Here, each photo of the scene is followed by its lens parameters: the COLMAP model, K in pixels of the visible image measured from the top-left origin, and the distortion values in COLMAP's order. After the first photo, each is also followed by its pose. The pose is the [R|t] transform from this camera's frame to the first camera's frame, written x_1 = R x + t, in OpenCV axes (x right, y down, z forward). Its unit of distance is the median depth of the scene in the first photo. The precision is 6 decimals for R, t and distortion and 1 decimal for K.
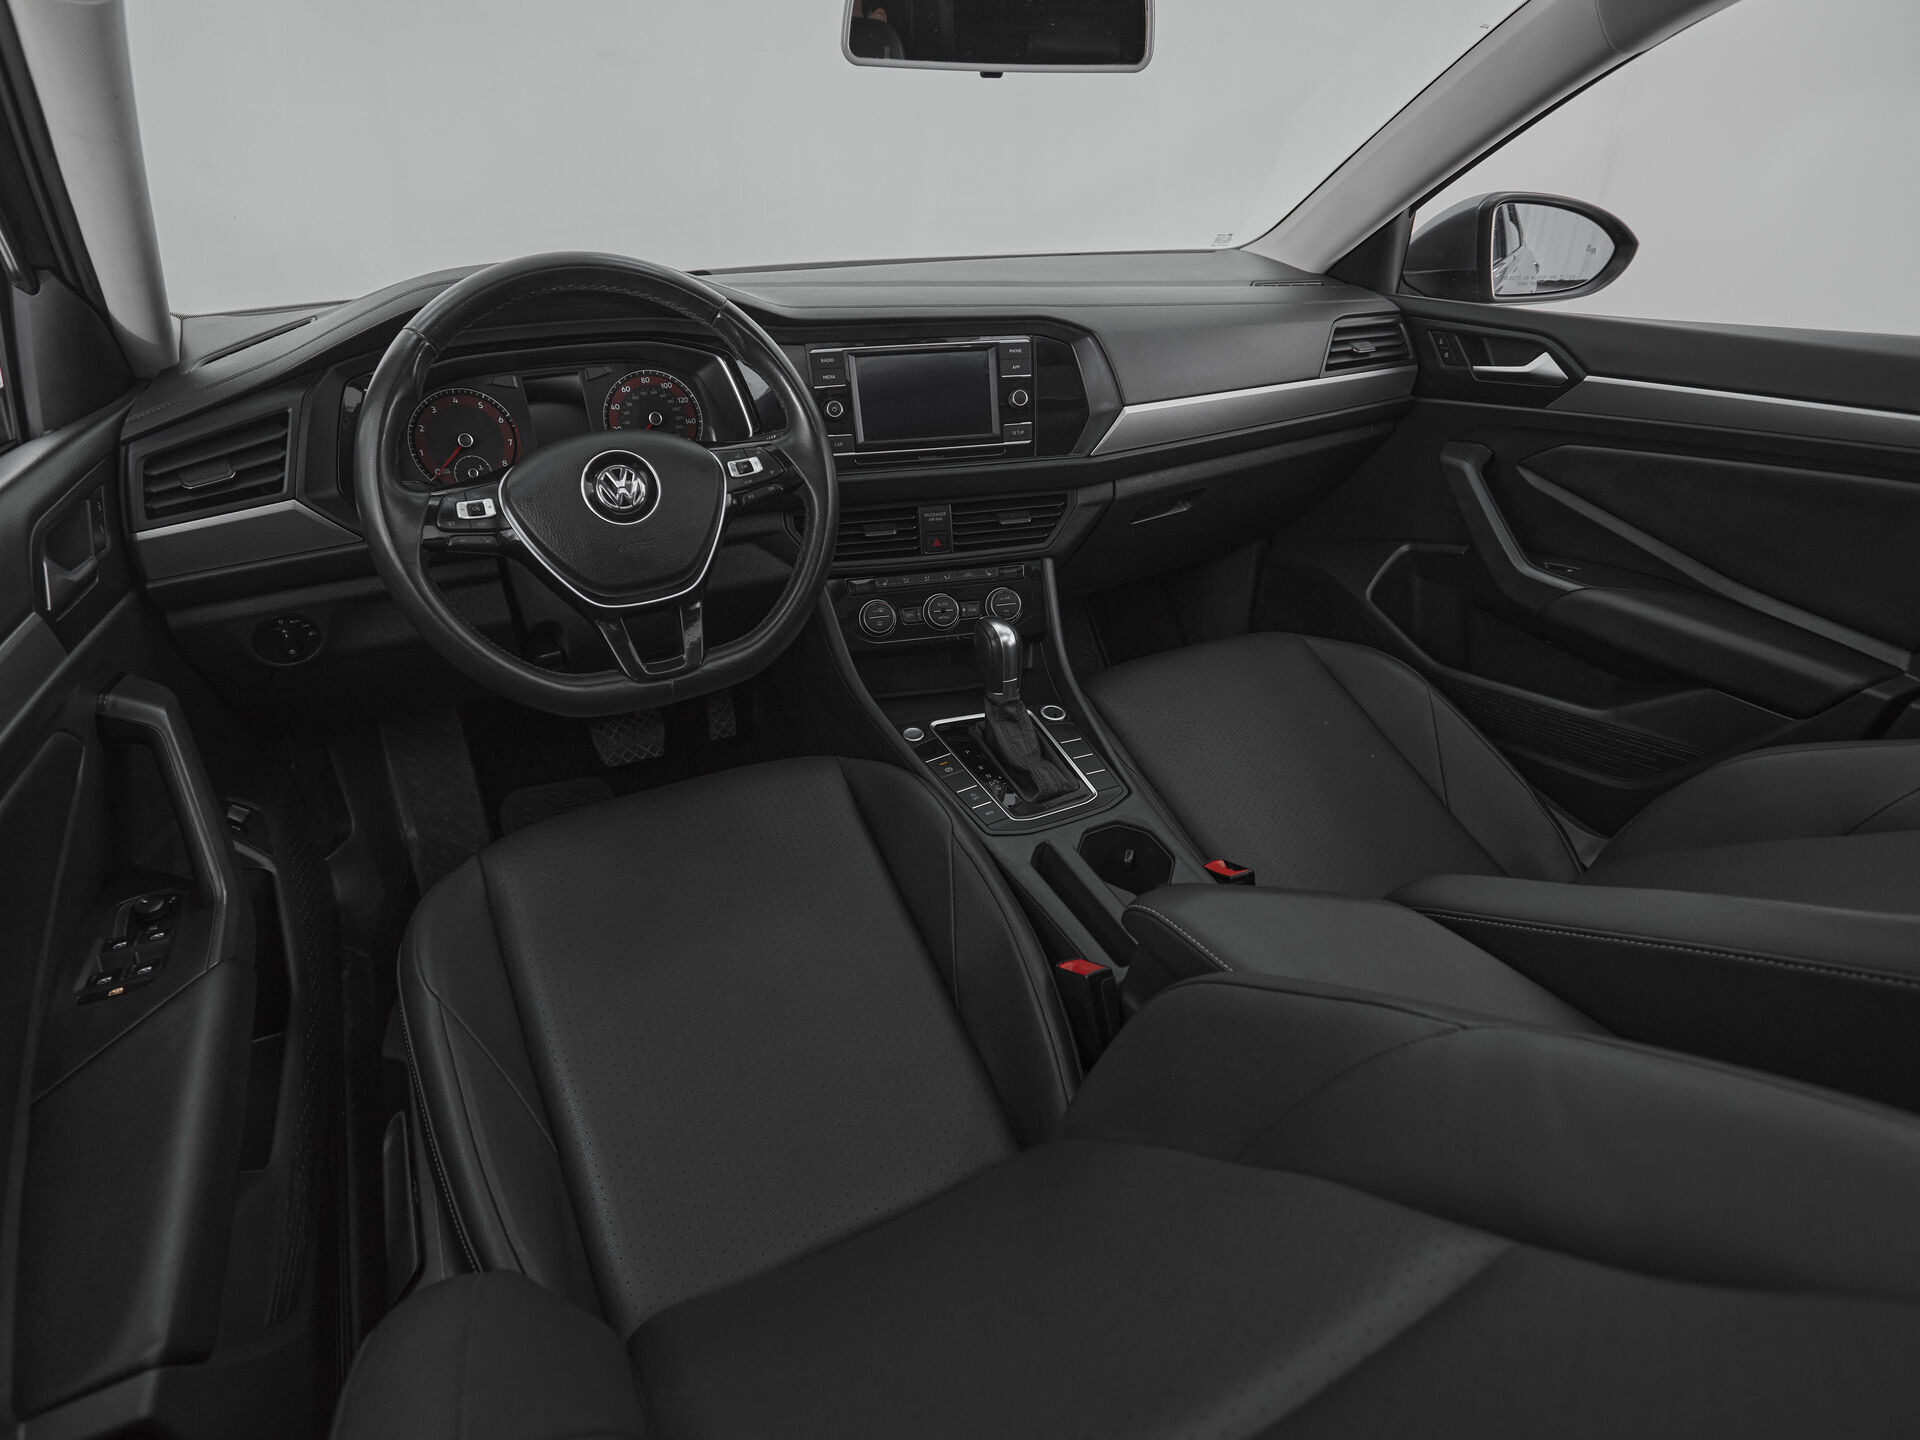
lens RADIAL K [[1019.0, 0, 918.6], [0, 1019.0, 720.8], [0, 0, 1]] dist [-0.001179, 0.000168]
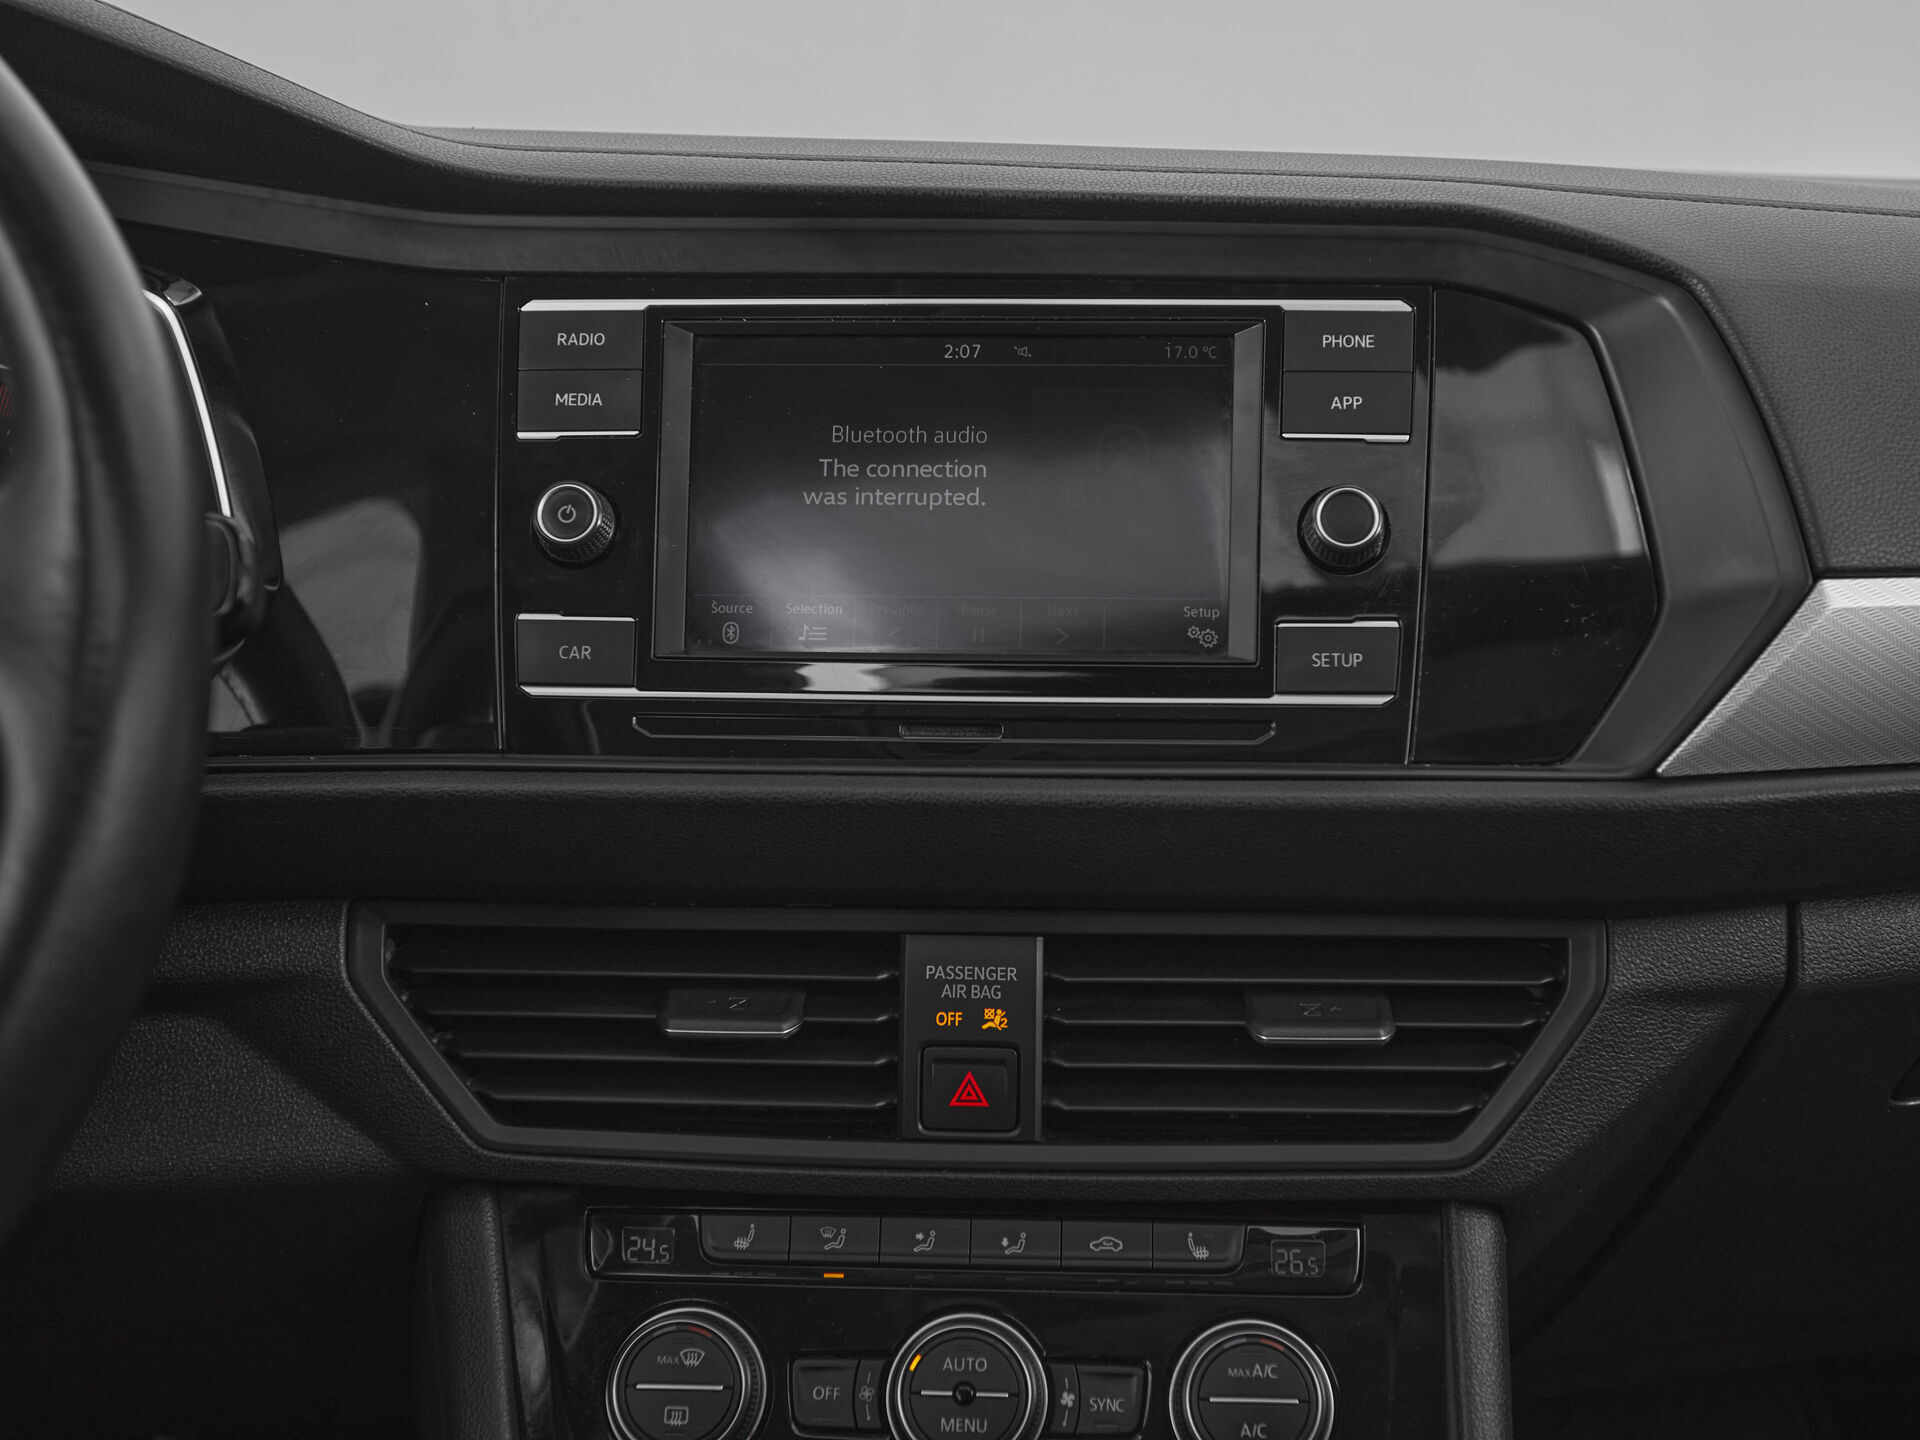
lens RADIAL K [[2357.6, 0, 960.0], [0, 2357.6, 720.0], [0, 0, 1]] dist [0.018482, 0.026590]
pose [[0.965835, 0.061293, -0.251804, 0.153836], [-0.140311, 0.940579, -0.309232, -0.091198], [0.217888, 0.333998, 0.917045, 0.495562]]
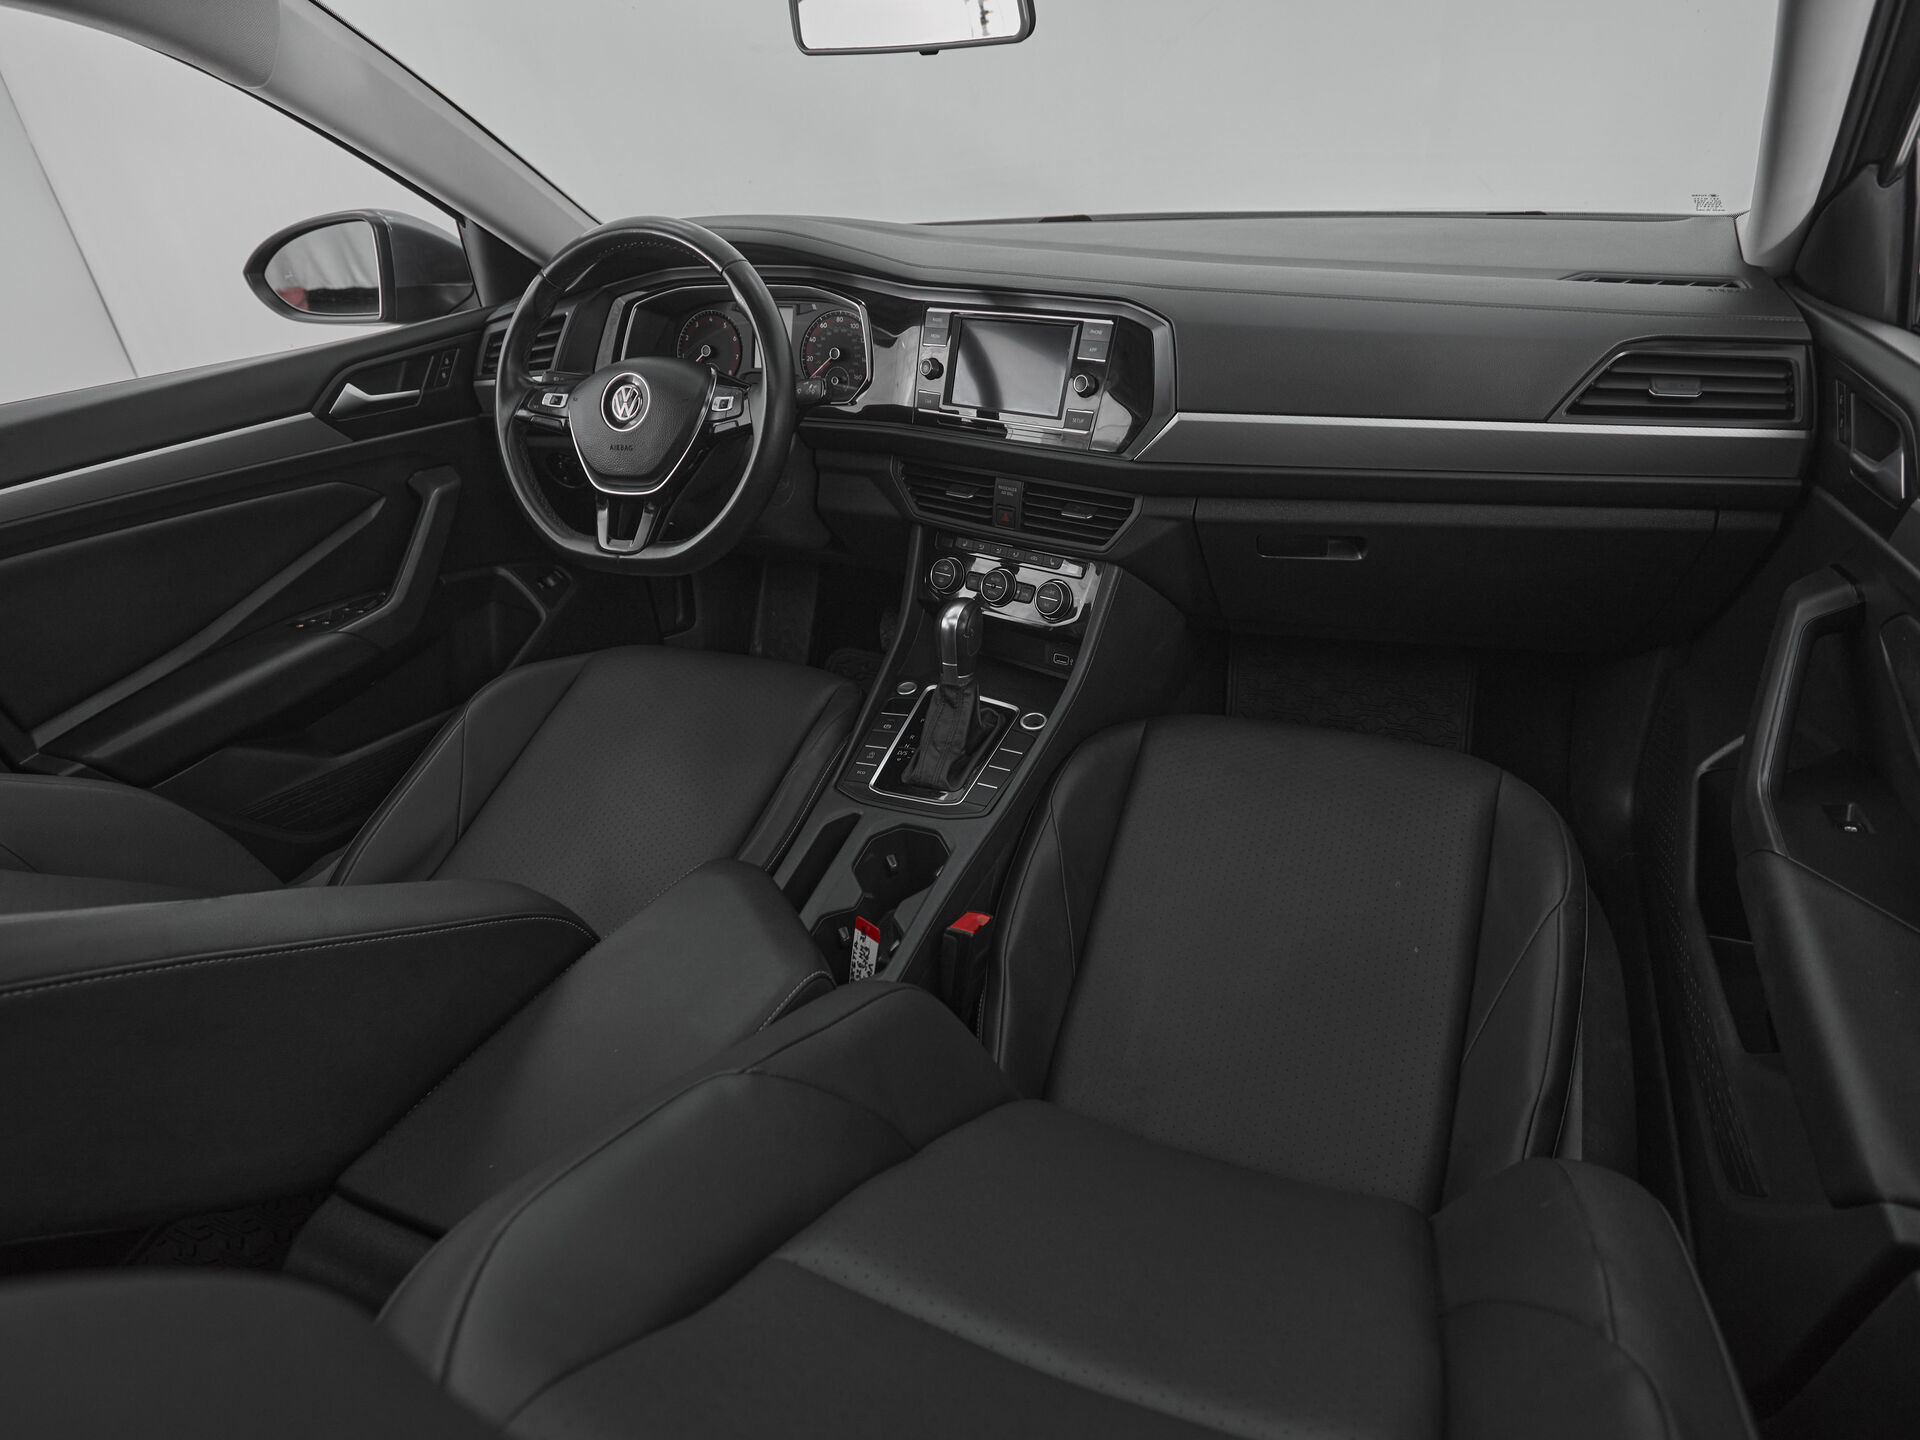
lens RADIAL K [[1093.8, 0, 989.4], [0, 1093.8, 720.6], [0, 0, 1]] dist [-0.000974, -0.000439]
pose [[0.663110, 0.353081, -0.660014, 0.807415], [-0.314415, 0.931584, 0.182470, -0.187905], [0.679285, 0.086521, 0.728757, 0.250316]]
